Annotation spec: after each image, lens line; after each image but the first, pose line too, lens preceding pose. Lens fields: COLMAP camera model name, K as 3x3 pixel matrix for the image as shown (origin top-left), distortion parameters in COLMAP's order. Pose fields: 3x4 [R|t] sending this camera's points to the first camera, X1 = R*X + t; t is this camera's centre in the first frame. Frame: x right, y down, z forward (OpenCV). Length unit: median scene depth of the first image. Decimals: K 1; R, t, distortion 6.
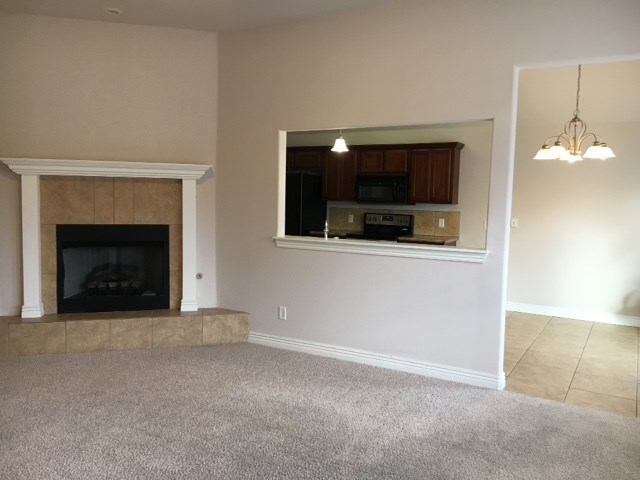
lens RADIAL K [[546.0, 0, 330.0], [0, 546.0, 239.7], [0, 0, 1]] dist [0.039121, -0.007252]
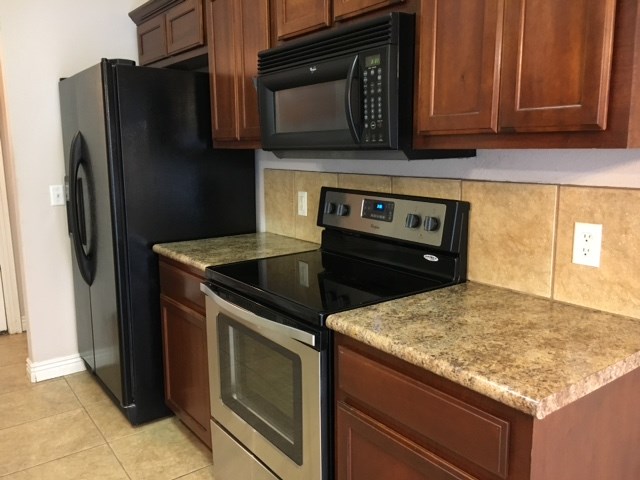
lens RADIAL K [[546.0, 0, 330.0], [0, 546.0, 239.7], [0, 0, 1]] dist [0.039121, -0.007252]
pose [[0.909872, 0.039121, -0.413040, 0.196937], [-0.004271, 0.996375, 0.084964, -0.047715], [0.414867, -0.075542, 0.906741, 0.760886]]
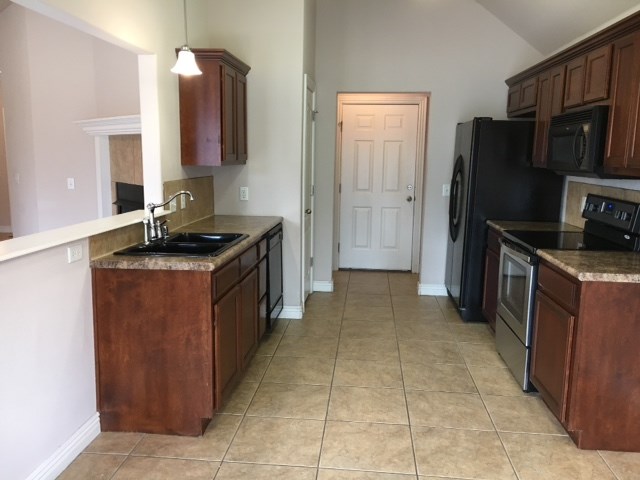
lens RADIAL K [[546.0, 0, 330.0], [0, 546.0, 239.7], [0, 0, 1]] dist [0.039121, -0.007252]
pose [[0.419089, 0.127913, -0.898890, 0.421078], [-0.088299, 0.991075, 0.099864, -0.038919], [0.903641, 0.037519, 0.426643, 0.616998]]
